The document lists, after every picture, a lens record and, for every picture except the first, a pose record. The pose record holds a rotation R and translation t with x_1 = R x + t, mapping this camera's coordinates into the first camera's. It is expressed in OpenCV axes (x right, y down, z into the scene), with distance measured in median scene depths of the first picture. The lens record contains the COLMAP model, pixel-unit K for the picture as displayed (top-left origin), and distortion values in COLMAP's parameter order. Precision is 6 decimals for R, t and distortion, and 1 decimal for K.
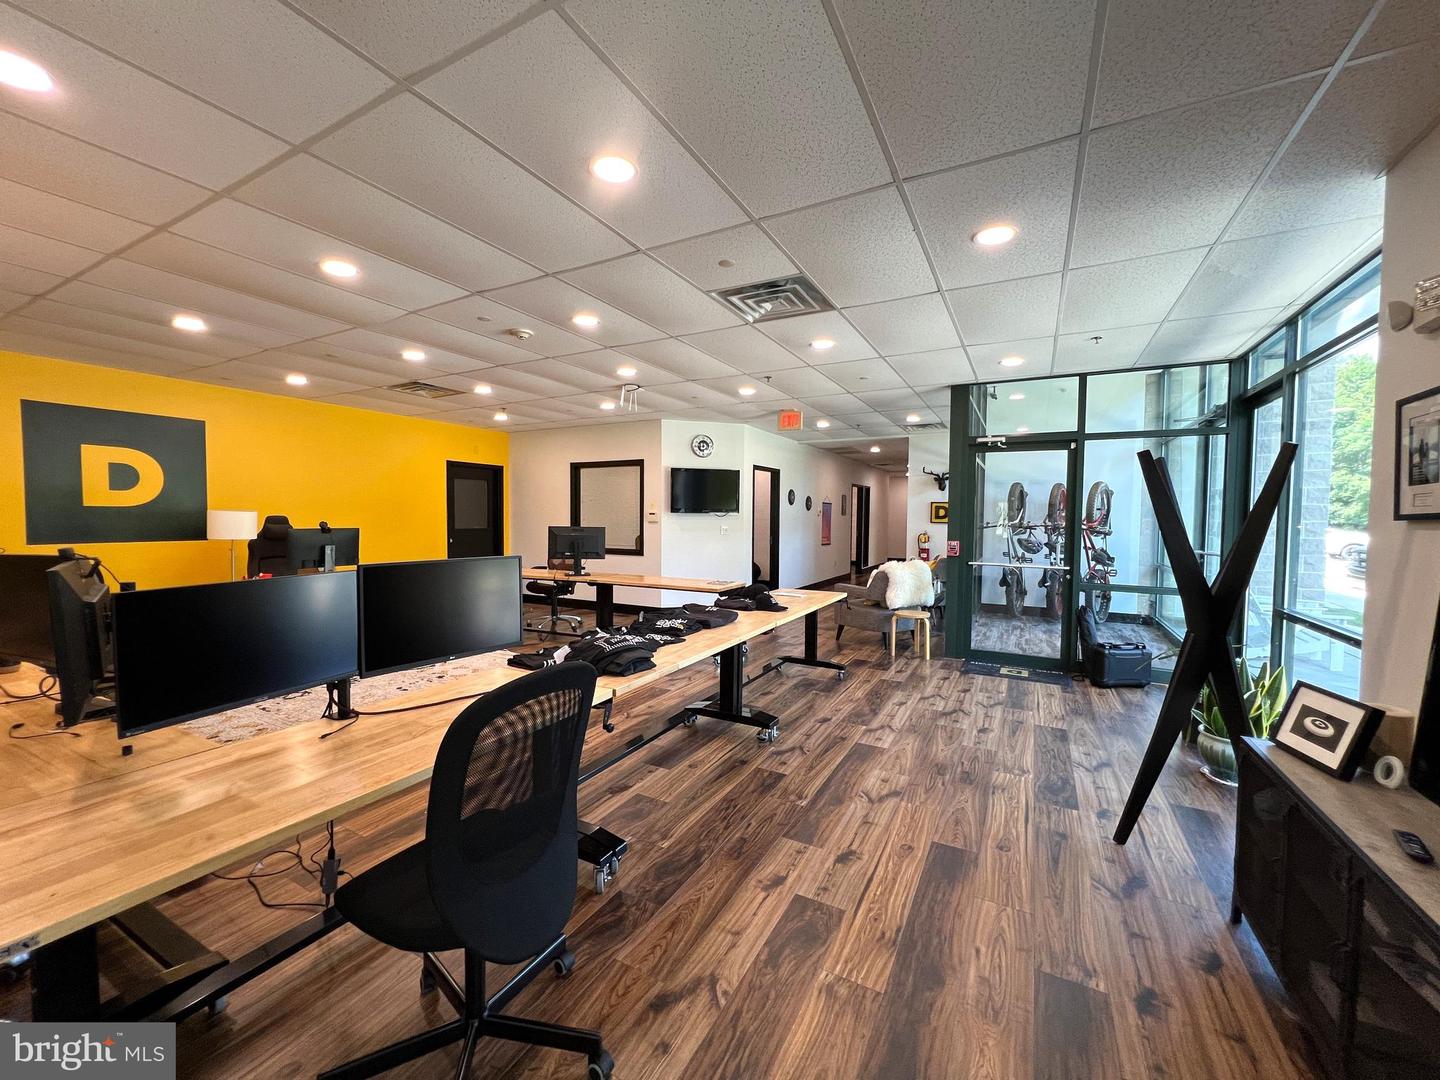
lens RADIAL K [[574.3, 0, 719.4], [0, 574.3, 539.0], [0, 0, 1]] dist [0.000468, -0.000137]
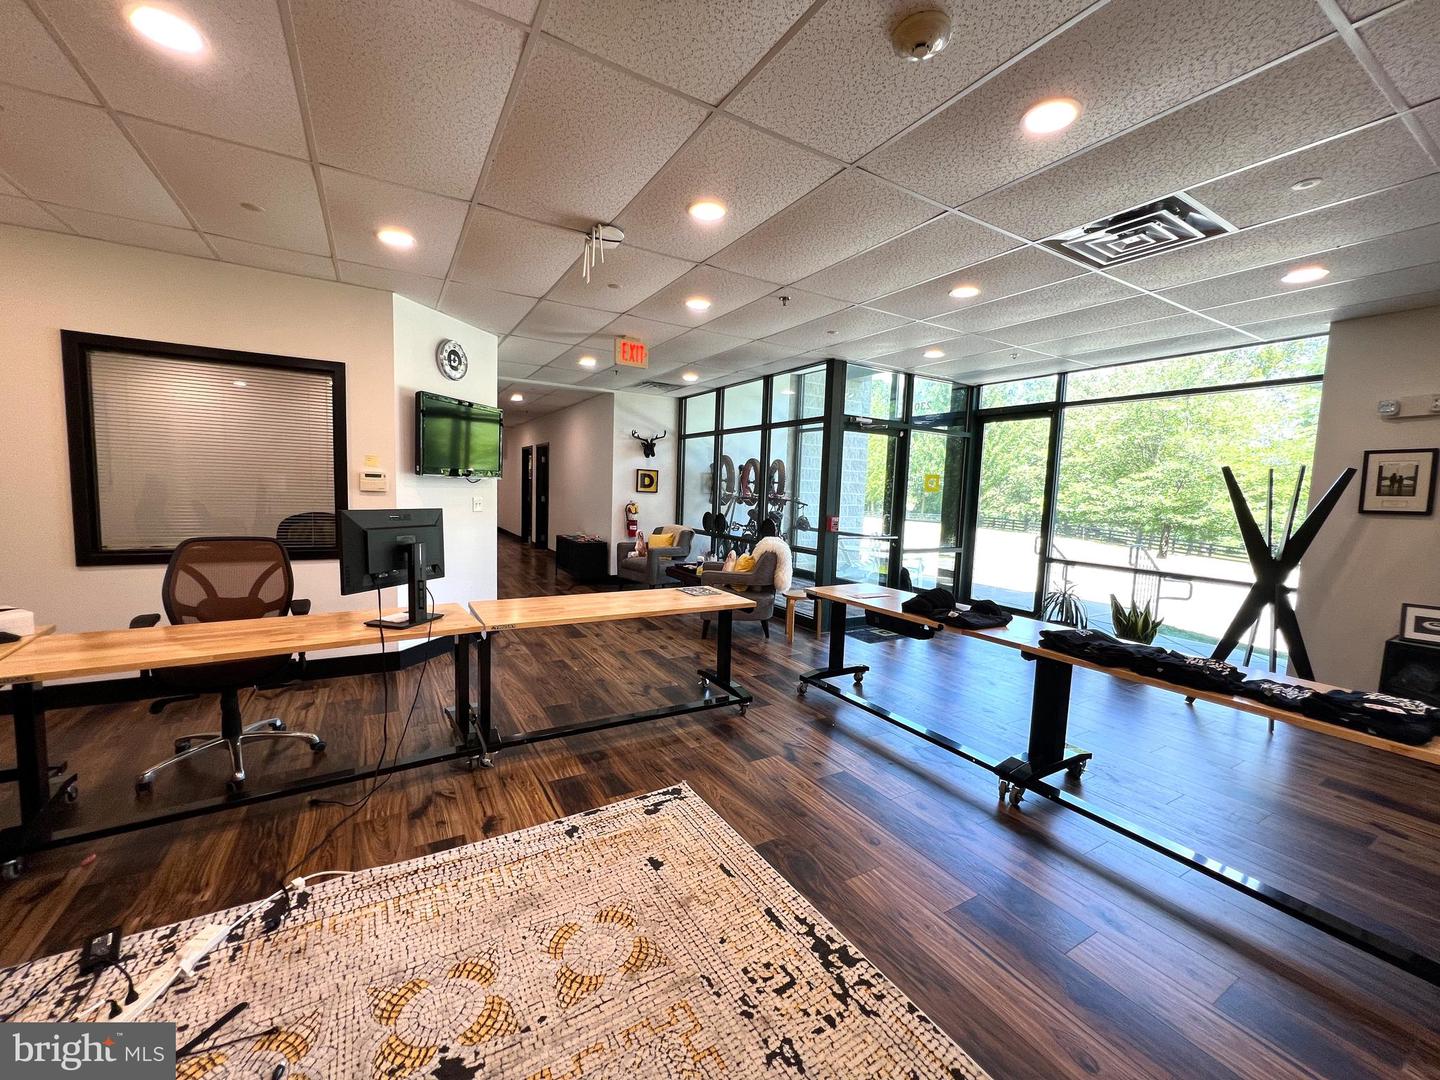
lens RADIAL K [[574.3, 0, 719.3], [0, 574.3, 538.2], [0, 0, 1]] dist [0.000468, -0.000137]
pose [[0.514816, -0.067333, 0.854653, -0.395002], [0.005055, 0.997132, 0.075513, -0.026092], [-0.857286, -0.034555, 0.513680, 0.466224]]
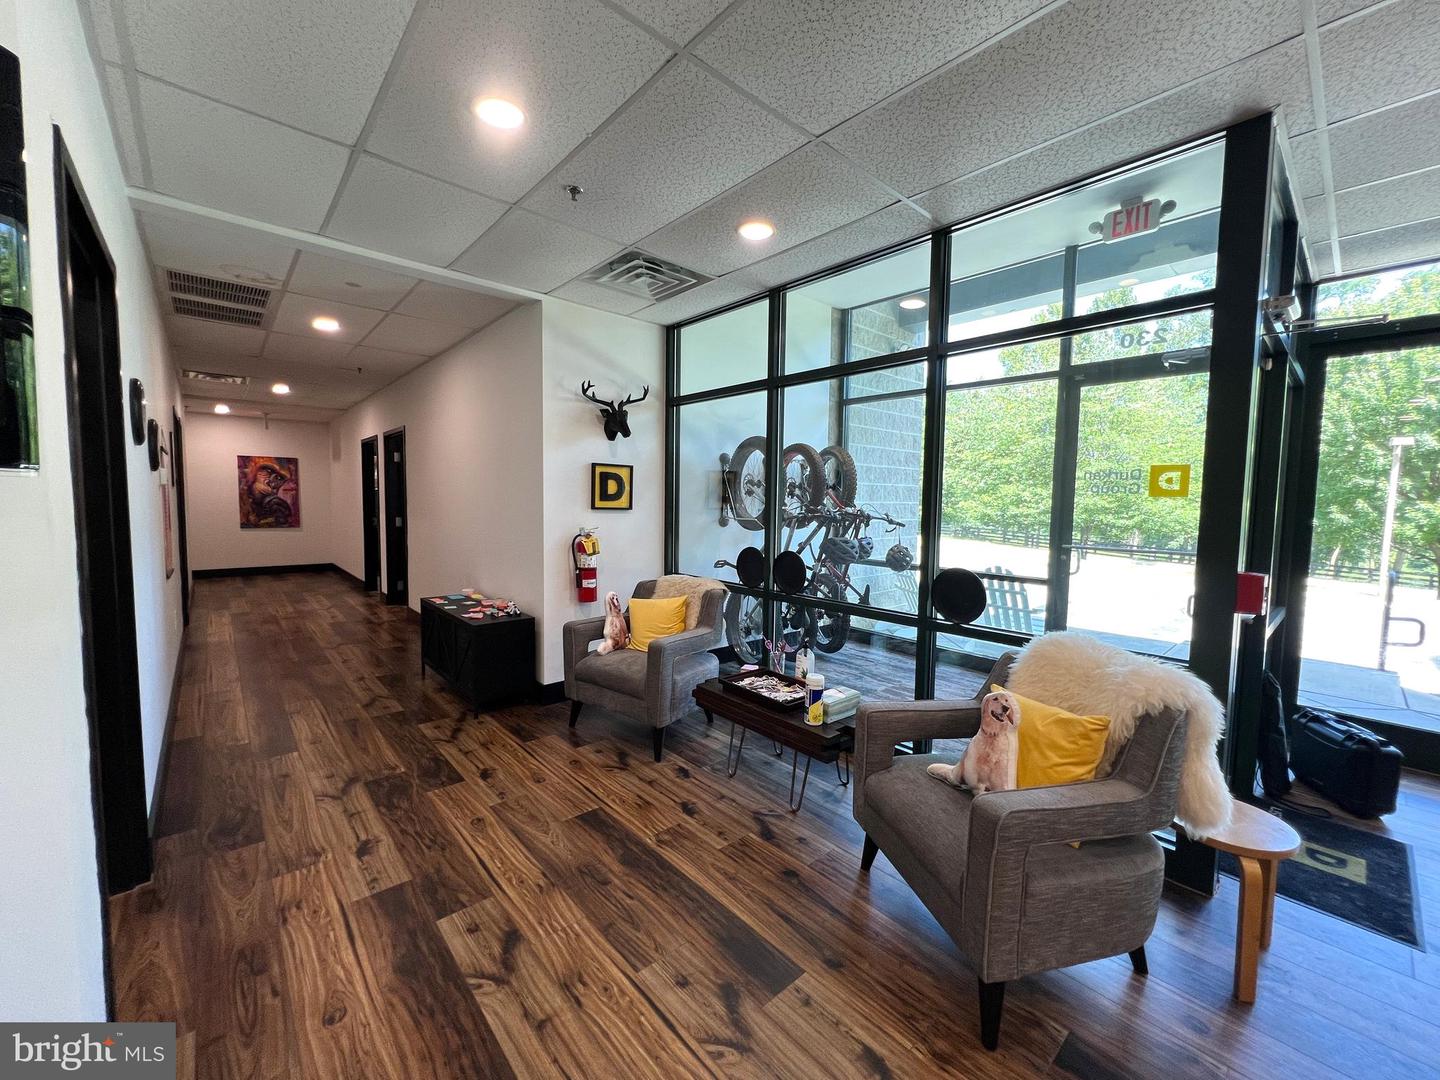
lens RADIAL K [[574.3, 0, 720.0], [0, 574.3, 538.0], [0, 0, 1]] dist [0.000468, -0.000137]
pose [[0.339116, -0.069112, 0.938203, -0.023925], [0.026994, 0.997602, 0.063731, -0.036026], [-0.940357, 0.003714, 0.340168, 0.847755]]
